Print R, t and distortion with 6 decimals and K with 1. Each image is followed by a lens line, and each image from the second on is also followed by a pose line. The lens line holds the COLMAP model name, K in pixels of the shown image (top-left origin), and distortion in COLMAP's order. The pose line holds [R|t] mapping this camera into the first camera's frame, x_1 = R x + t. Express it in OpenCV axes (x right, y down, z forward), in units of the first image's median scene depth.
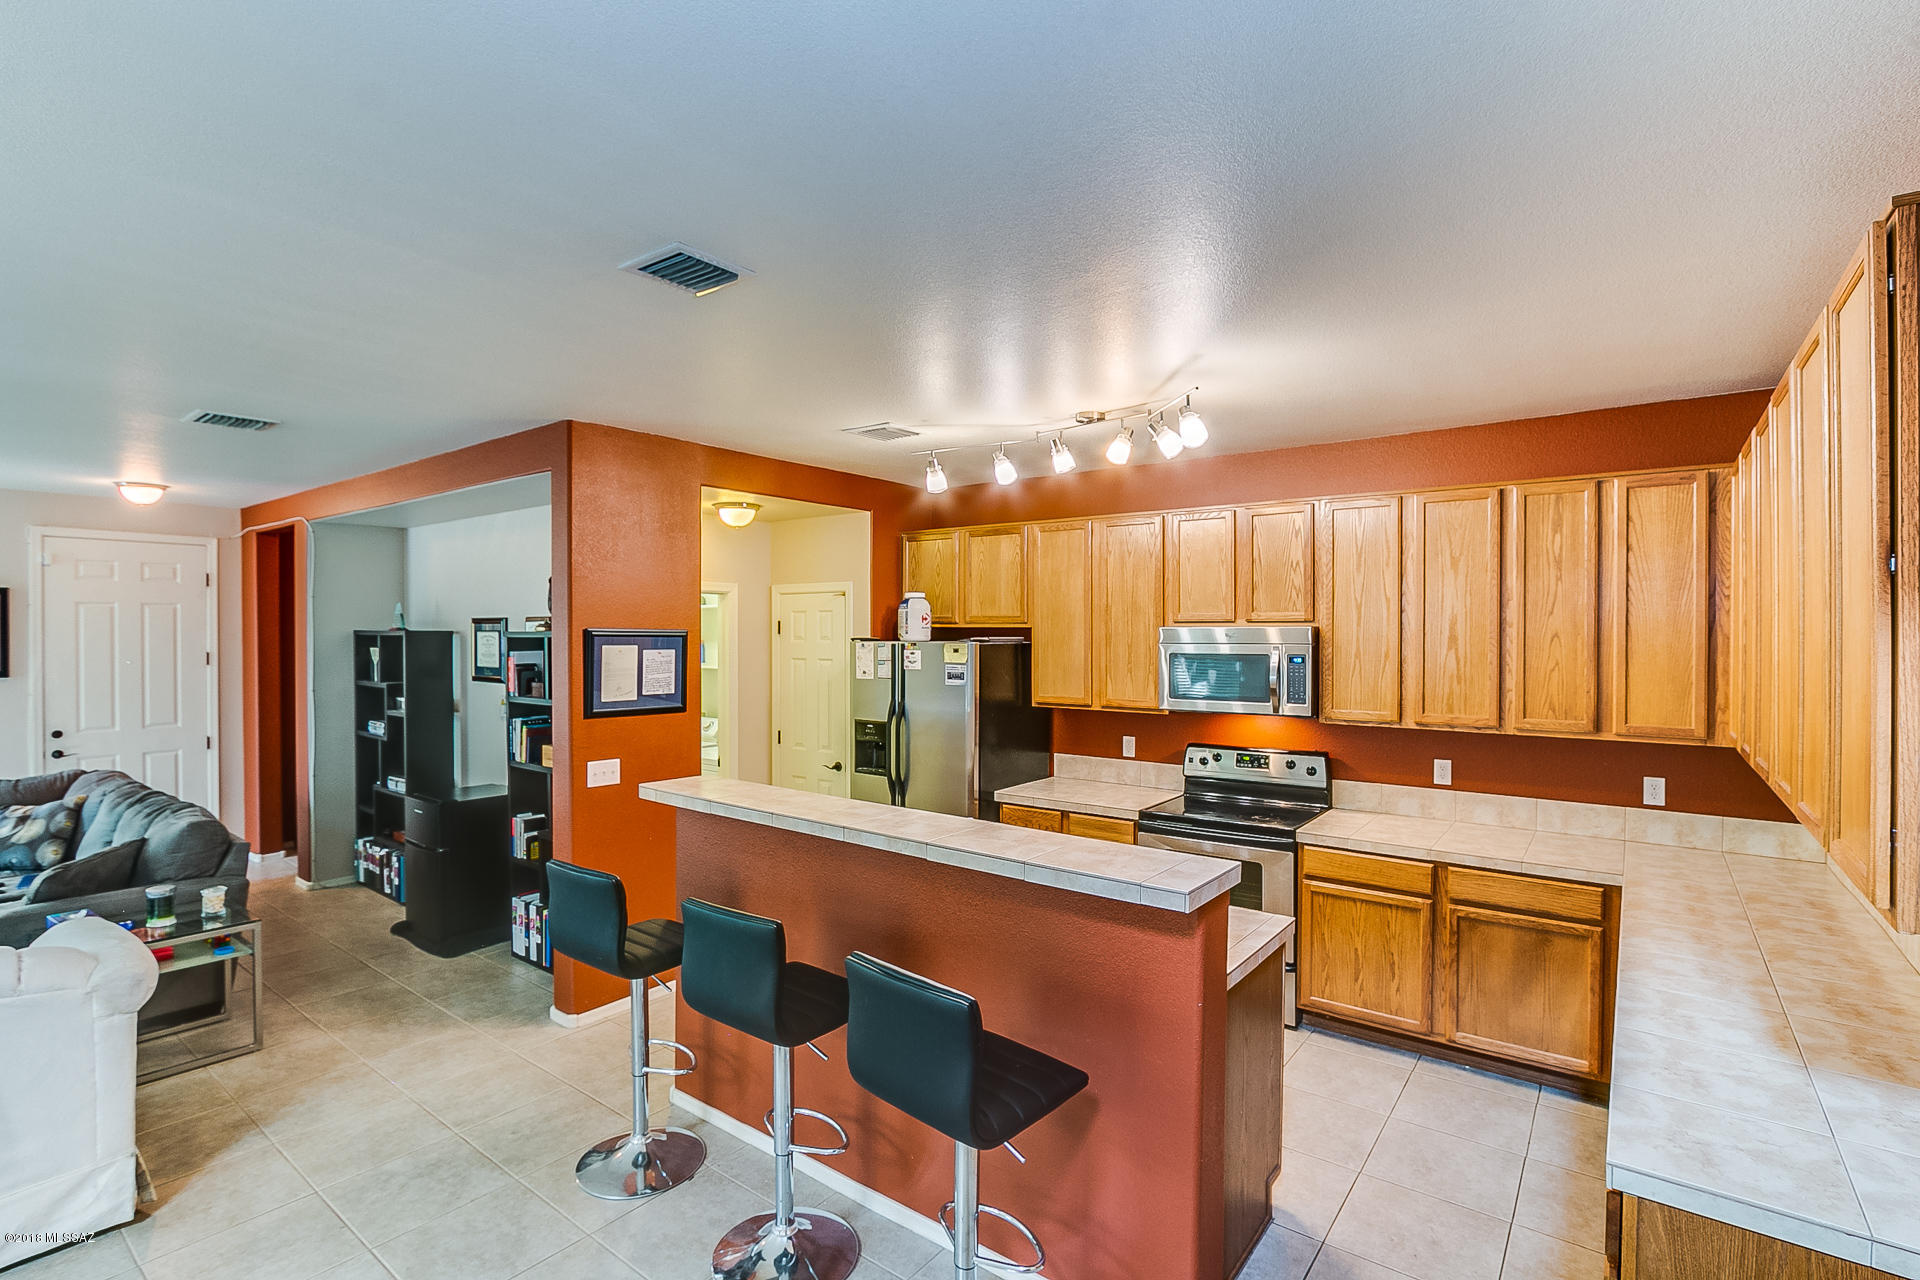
lens RADIAL K [[898.2, 0, 959.0], [0, 898.2, 641.2], [0, 0, 1]] dist [-0.022102, 0.004500]
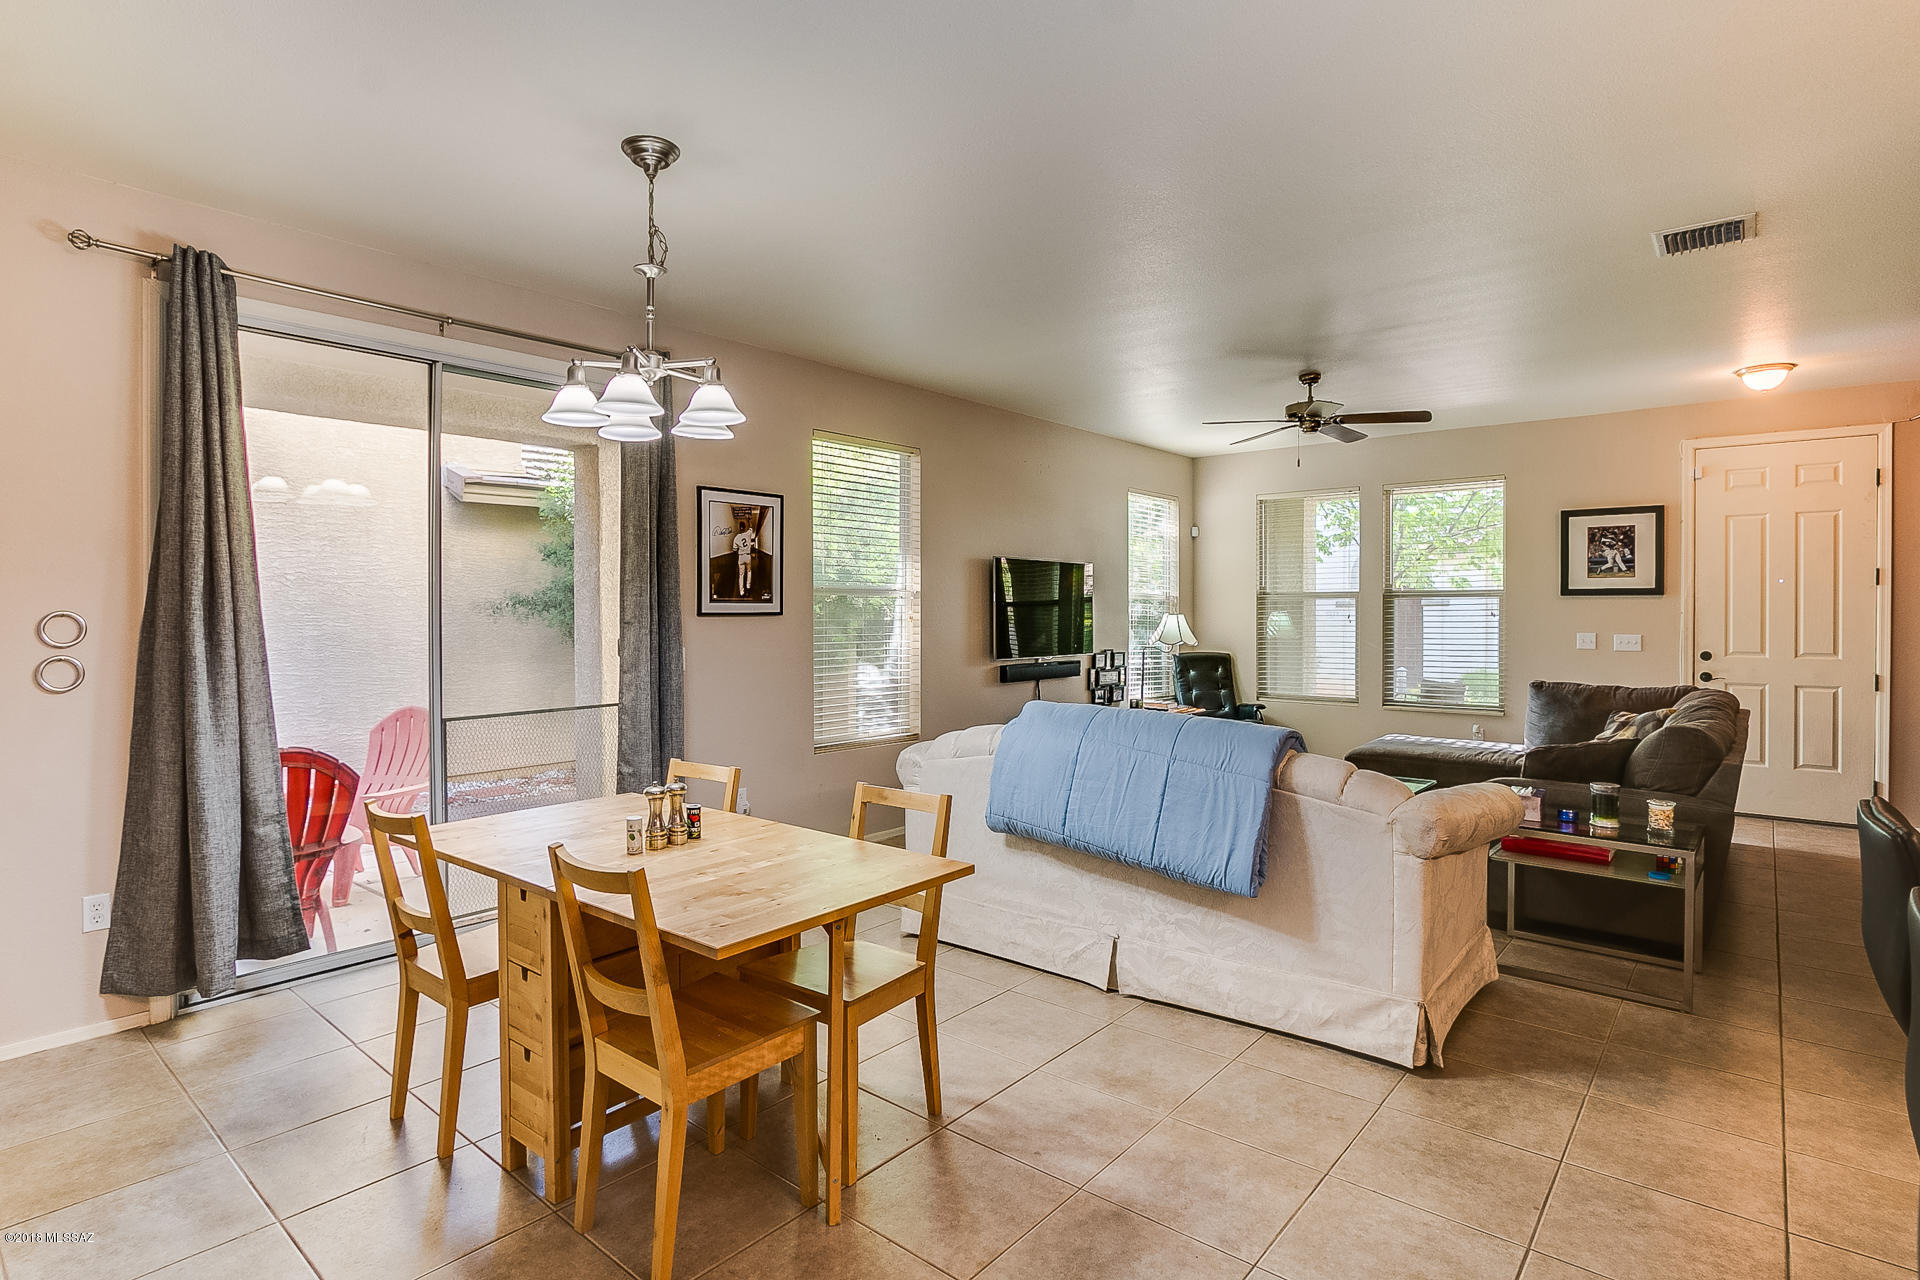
lens RADIAL K [[968.8, 0, 926.4], [0, 968.8, 618.2], [0, 0, 1]] dist [-0.019008, 0.001508]
pose [[-0.066043, 0.005813, -0.997800, 0.087493], [-0.011024, 0.999918, 0.006555, 0.089568], [0.997756, 0.011433, -0.065973, 0.300041]]
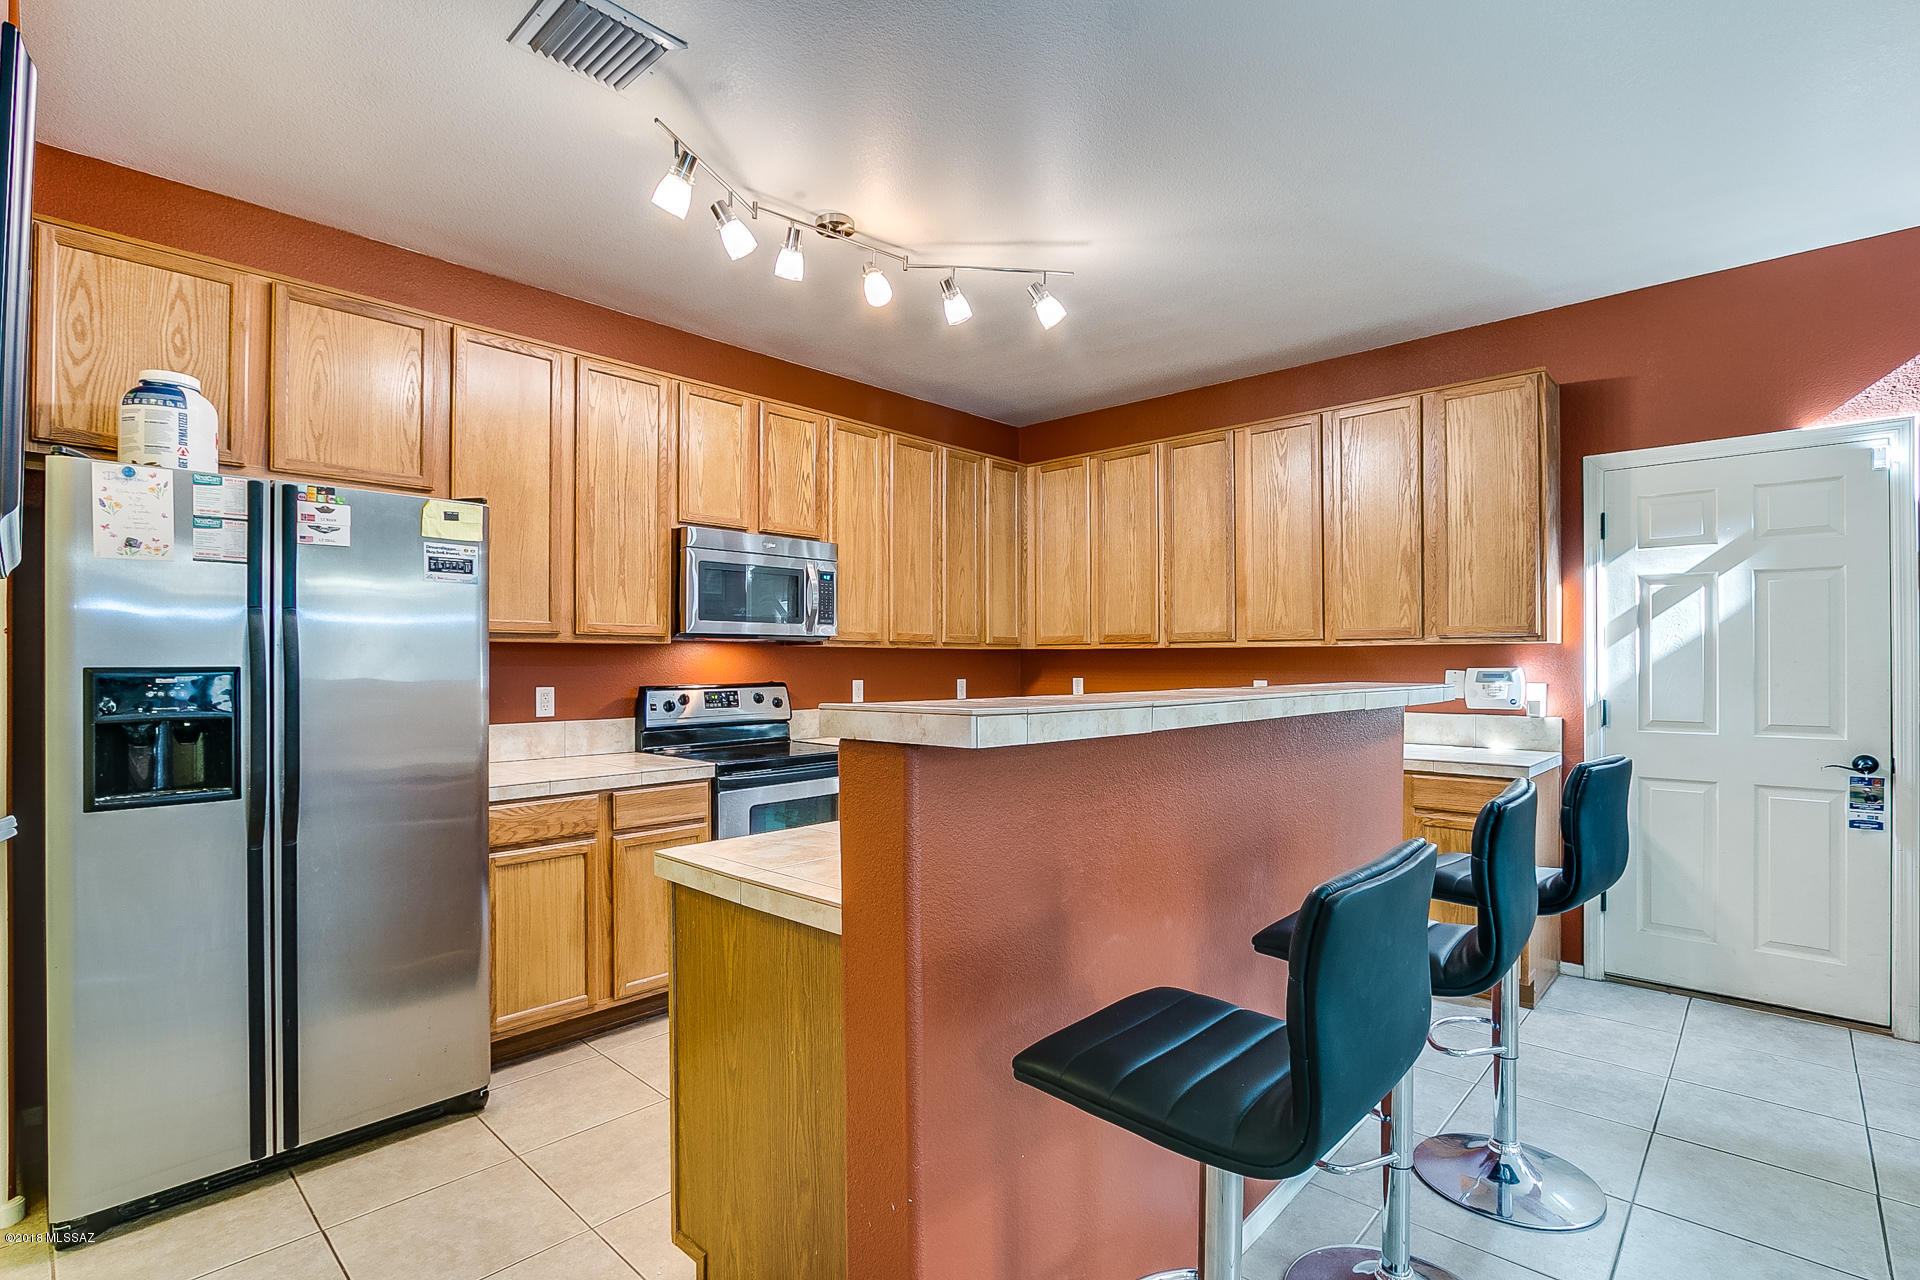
lens RADIAL K [[898.2, 0, 949.3], [0, 898.2, 657.9], [0, 0, 1]] dist [-0.022102, 0.004500]
pose [[0.111207, 0.003191, 0.993792, -0.501462], [0.012604, 0.999910, -0.004621, 0.101999], [-0.993717, 0.013040, 0.111157, 0.695456]]
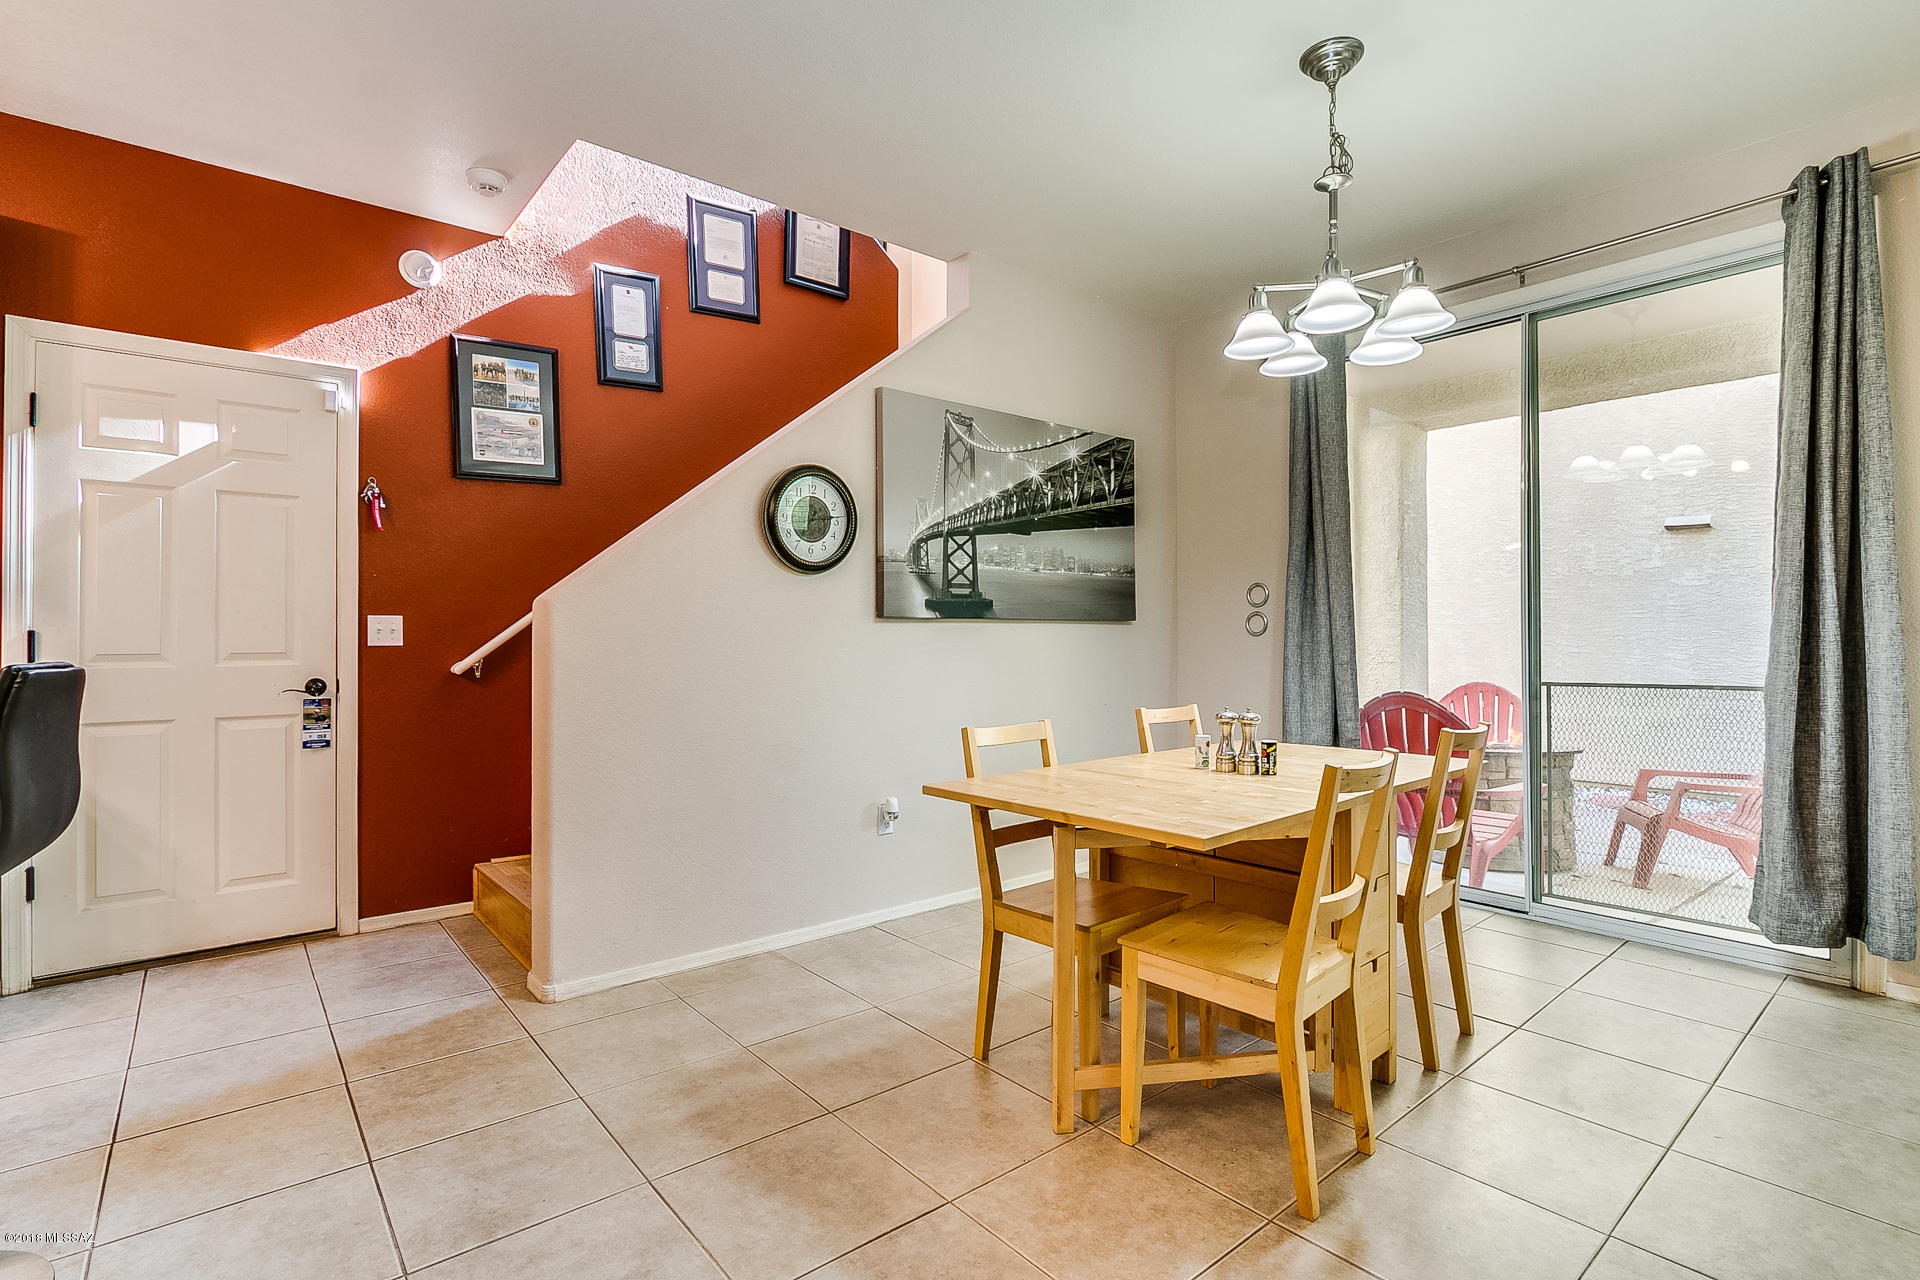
lens RADIAL K [[898.2, 0, 943.8], [0, 898.2, 630.4], [0, 0, 1]] dist [-0.022102, 0.004500]
pose [[-0.972439, 0.005503, 0.233091, -0.416178], [0.006073, 0.999980, 0.001725, 0.144186], [-0.233077, 0.003093, -0.972453, 0.655876]]
